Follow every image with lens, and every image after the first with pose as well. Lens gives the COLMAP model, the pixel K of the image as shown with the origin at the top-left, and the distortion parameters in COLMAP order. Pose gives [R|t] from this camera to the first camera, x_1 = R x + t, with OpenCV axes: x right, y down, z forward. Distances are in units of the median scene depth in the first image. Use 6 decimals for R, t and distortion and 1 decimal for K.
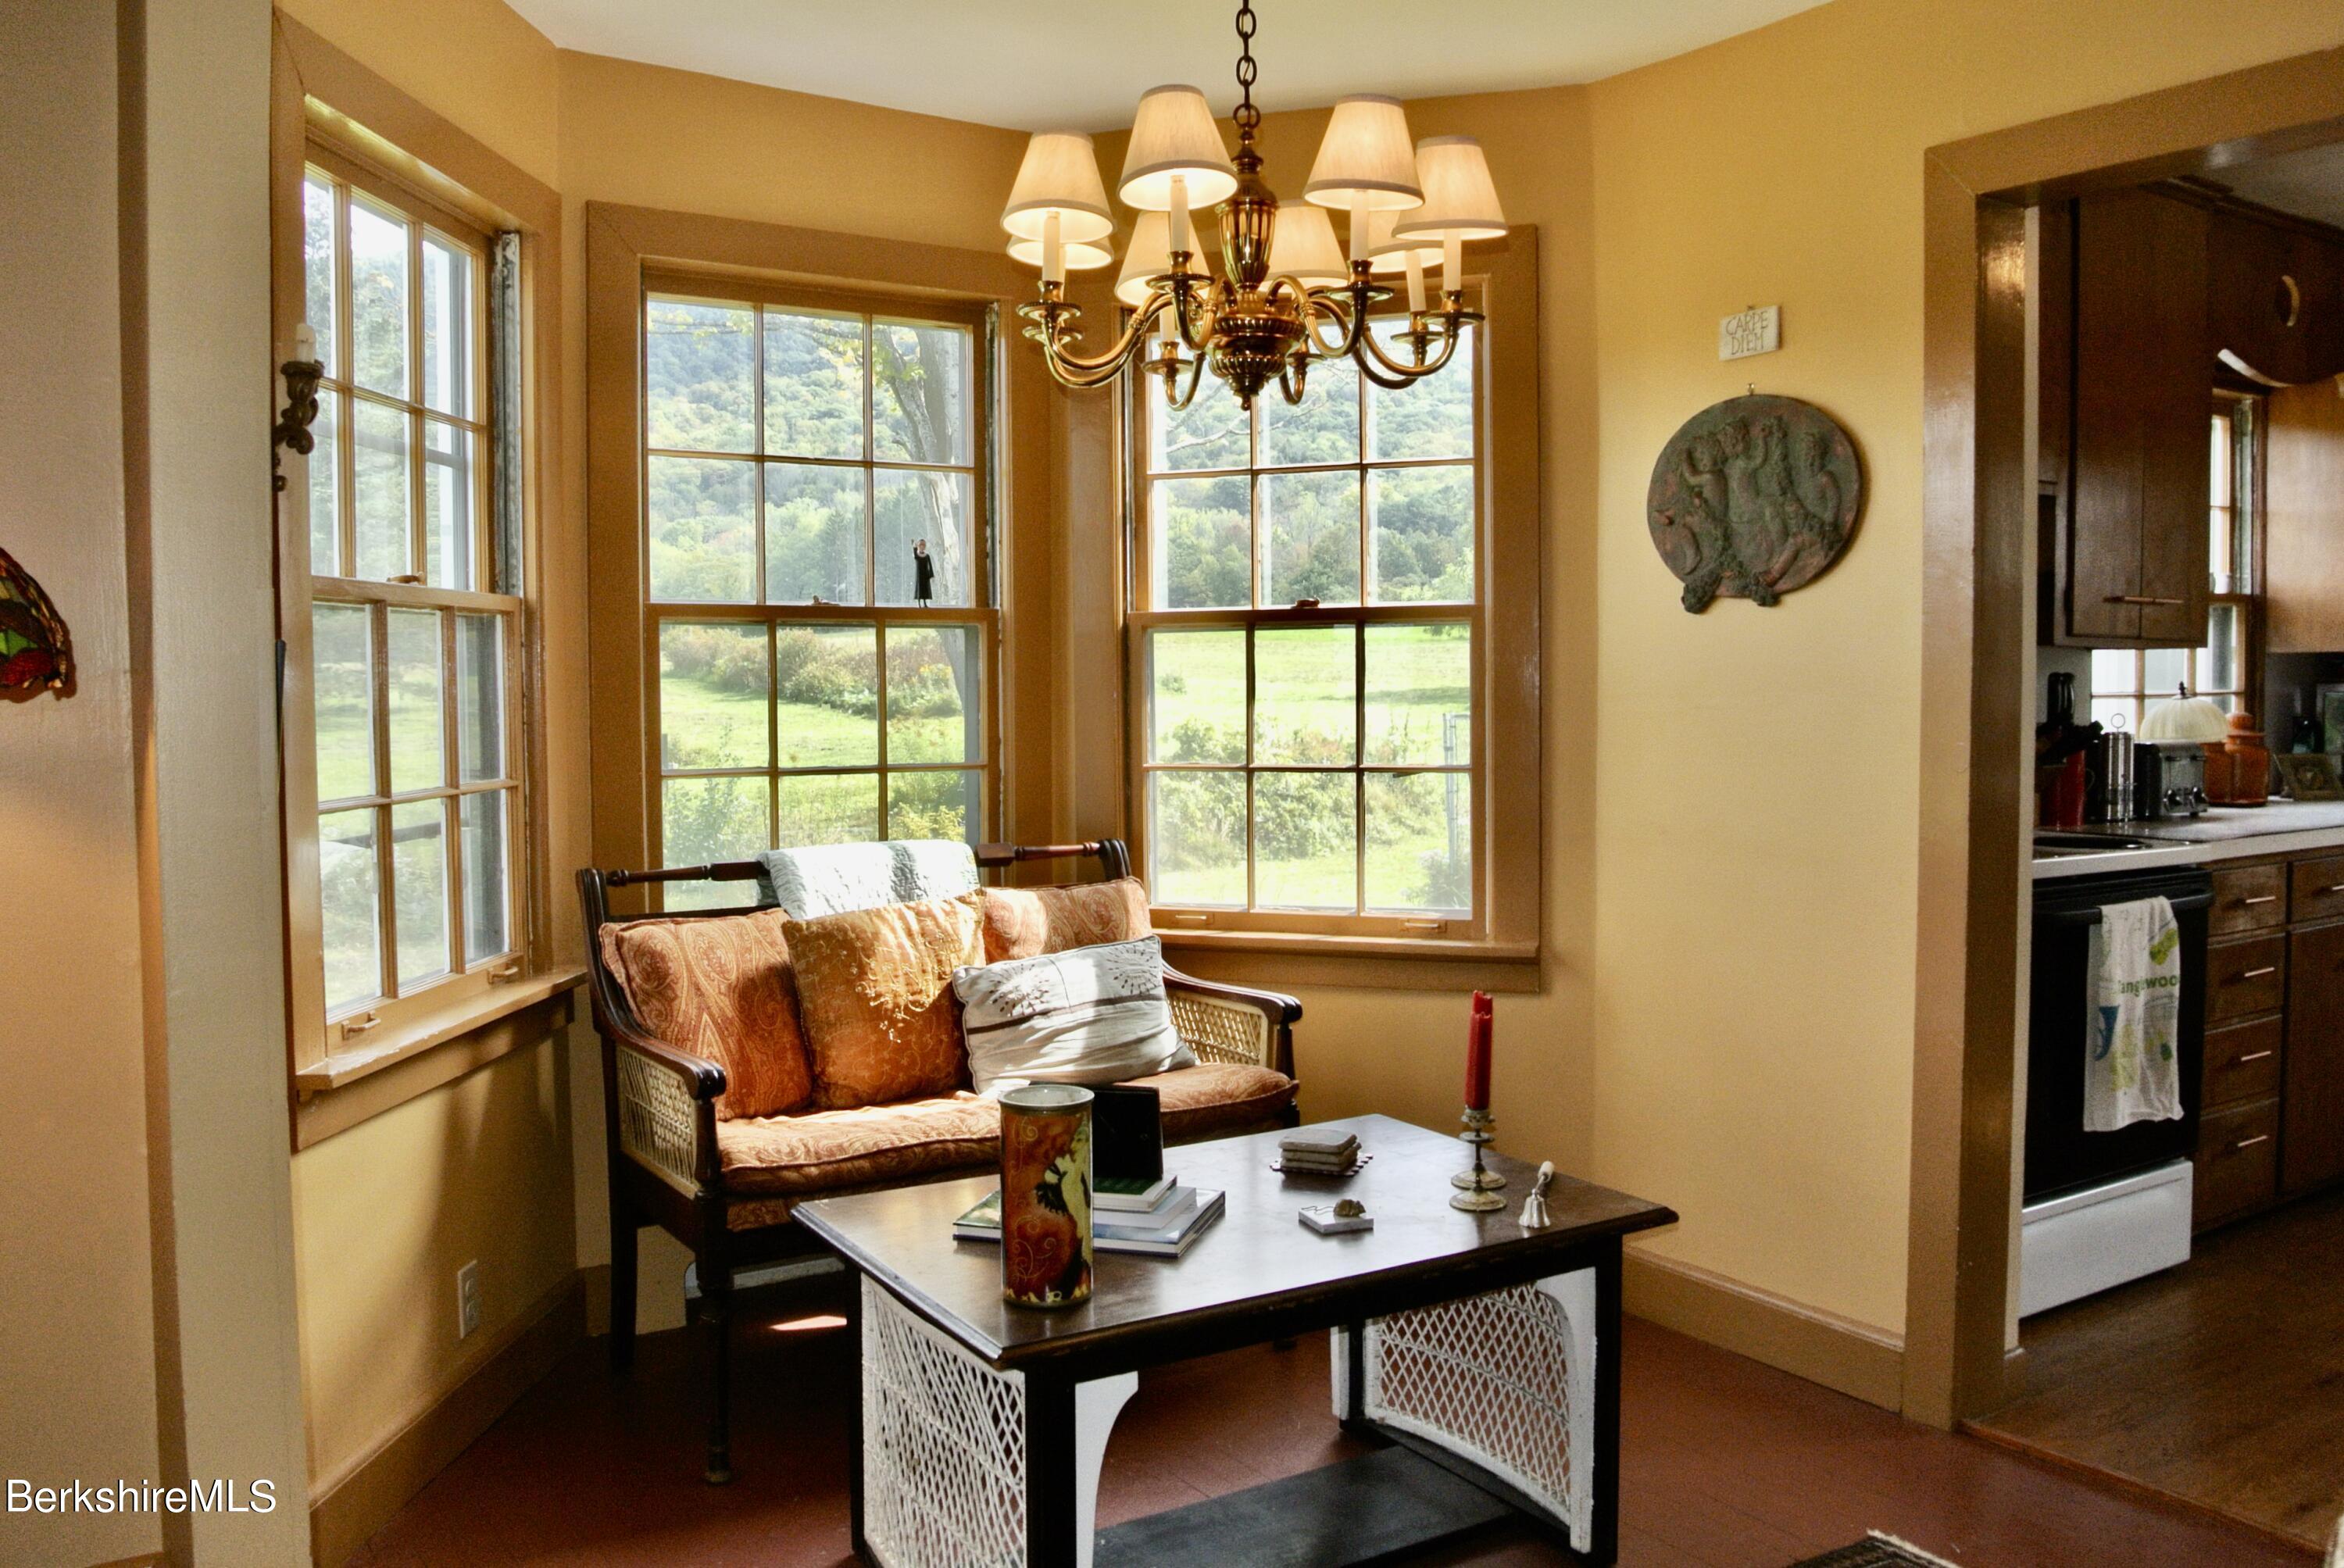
lens RADIAL K [[1920.5, 0, 1151.6], [0, 1920.5, 778.9], [0, 0, 1]] dist [-0.066439, 0.020214]
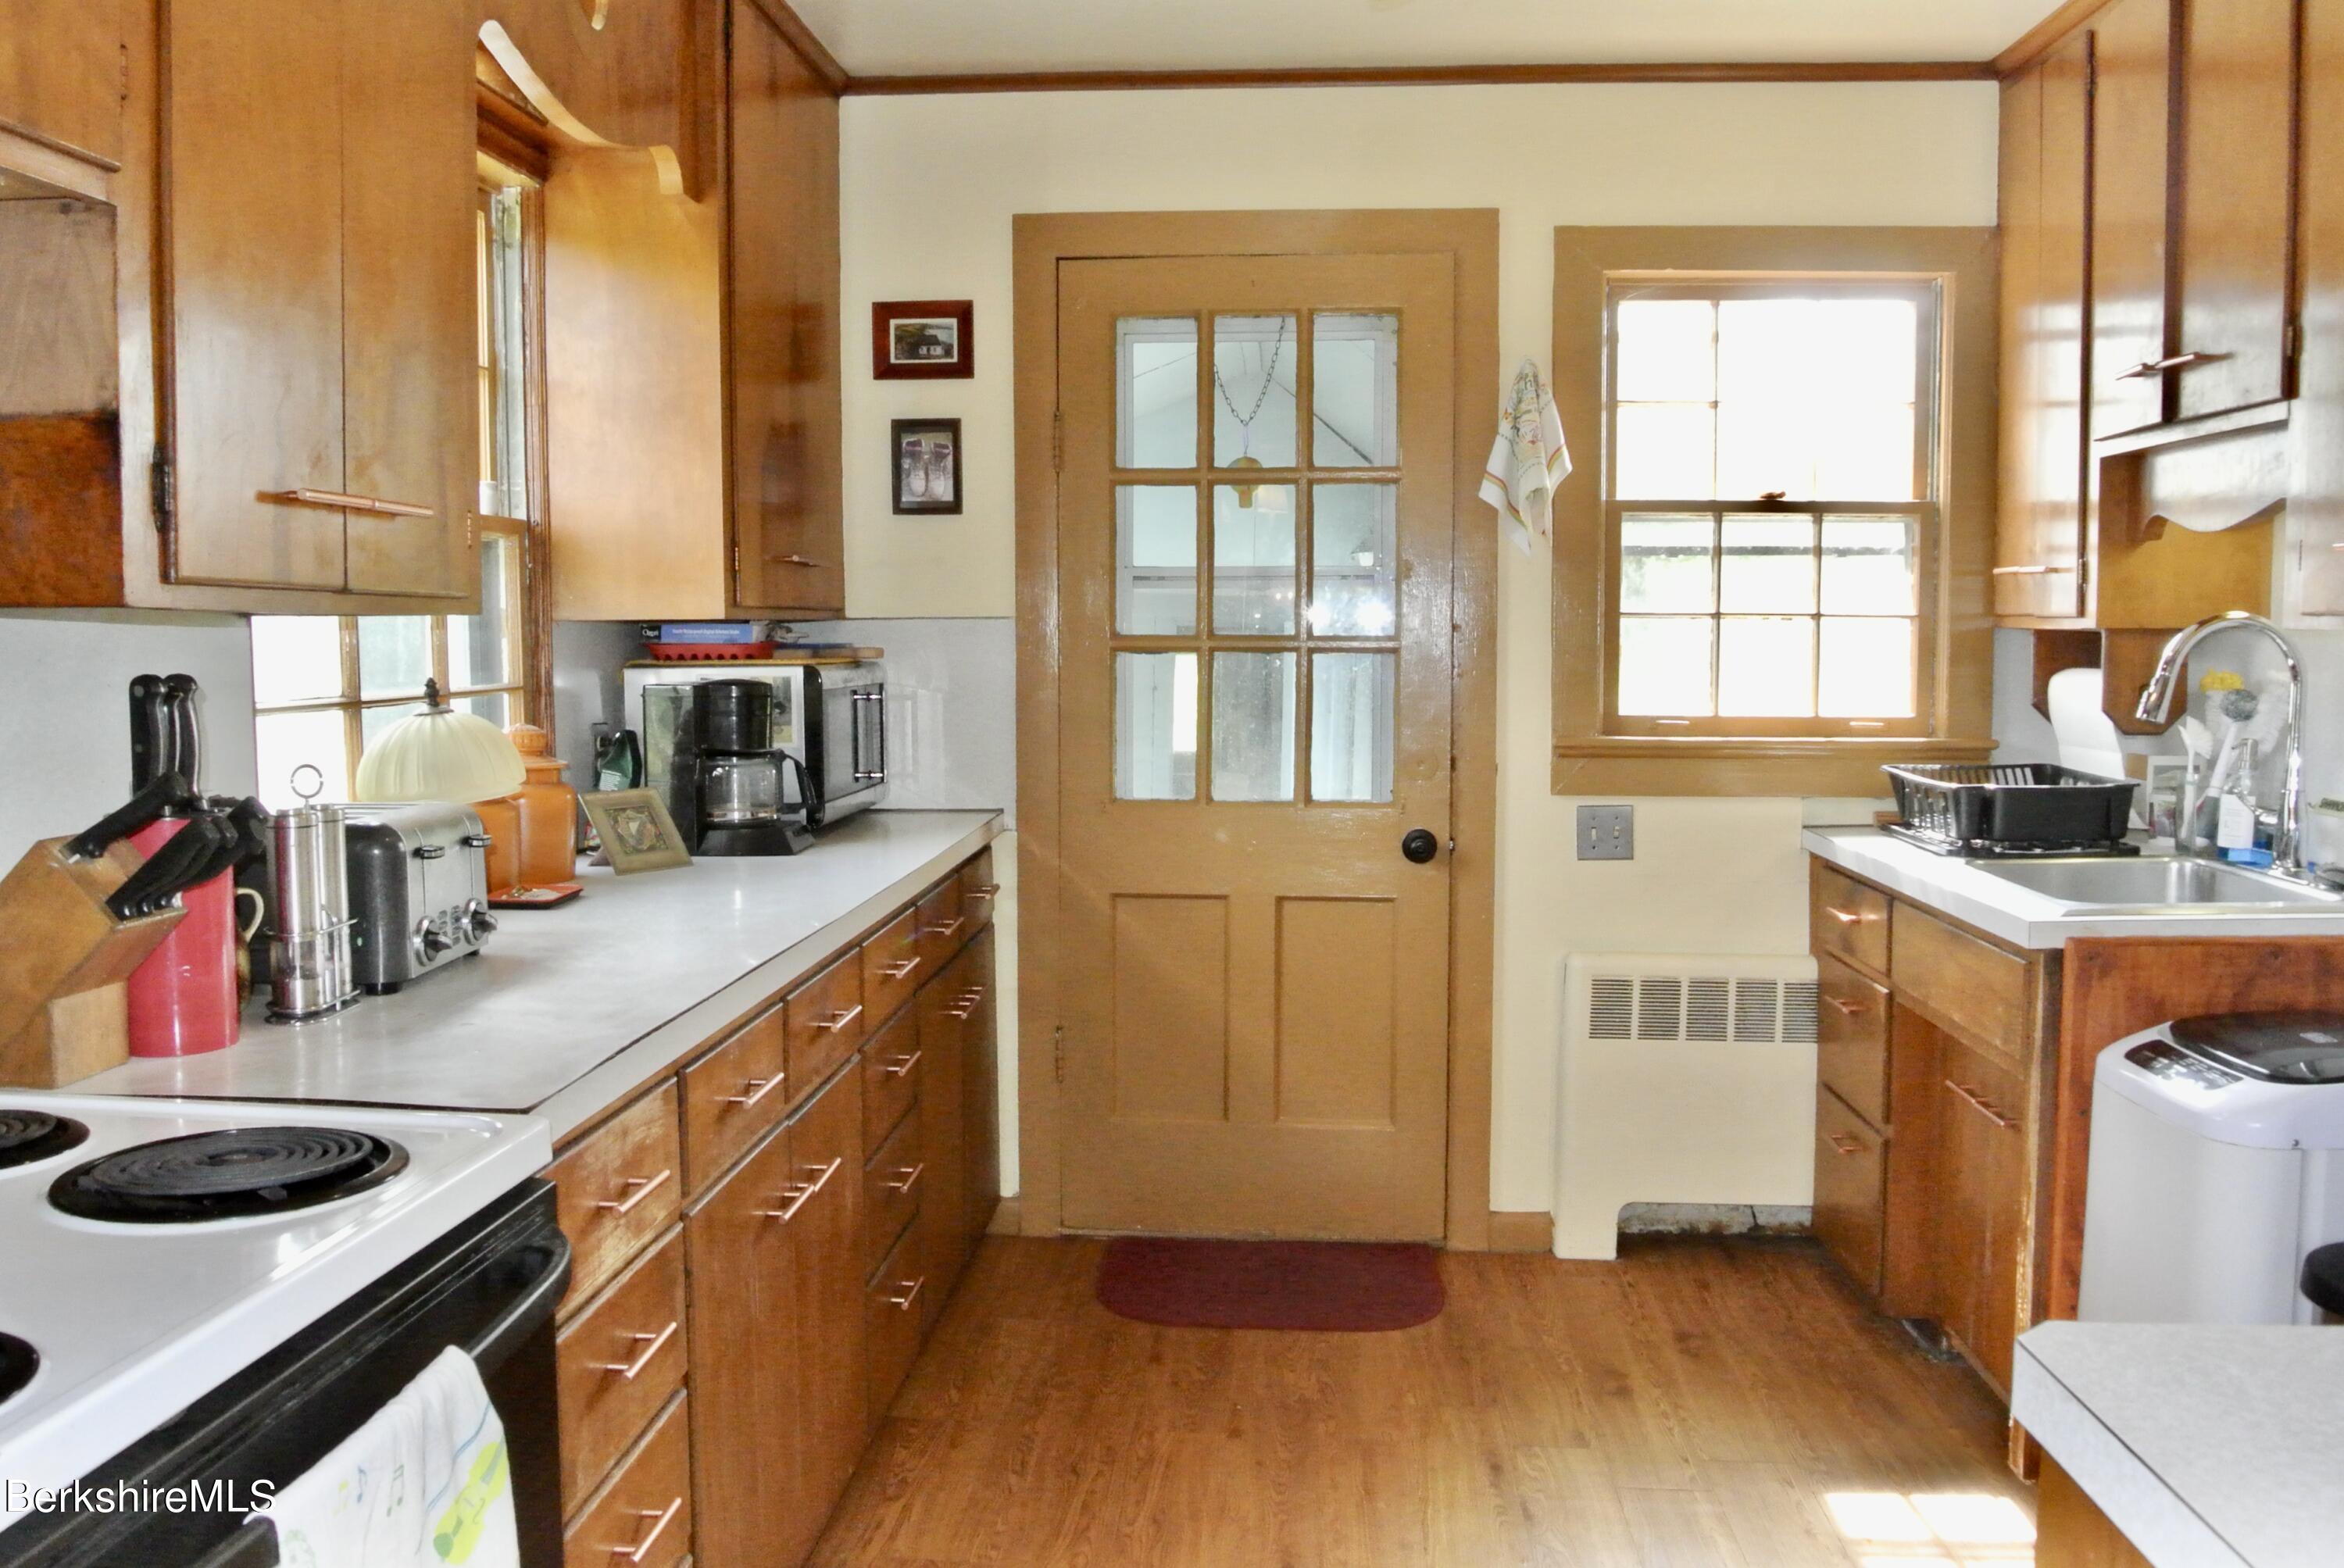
lens RADIAL K [[1920.5, 0, 1157.4], [0, 1920.5, 781.7], [0, 0, 1]] dist [-0.066439, 0.020214]
pose [[0.634369, -0.053933, 0.771147, 0.279503], [0.034243, 0.998545, 0.041667, -0.039465], [-0.772272, -0.000026, 0.635292, 0.534002]]
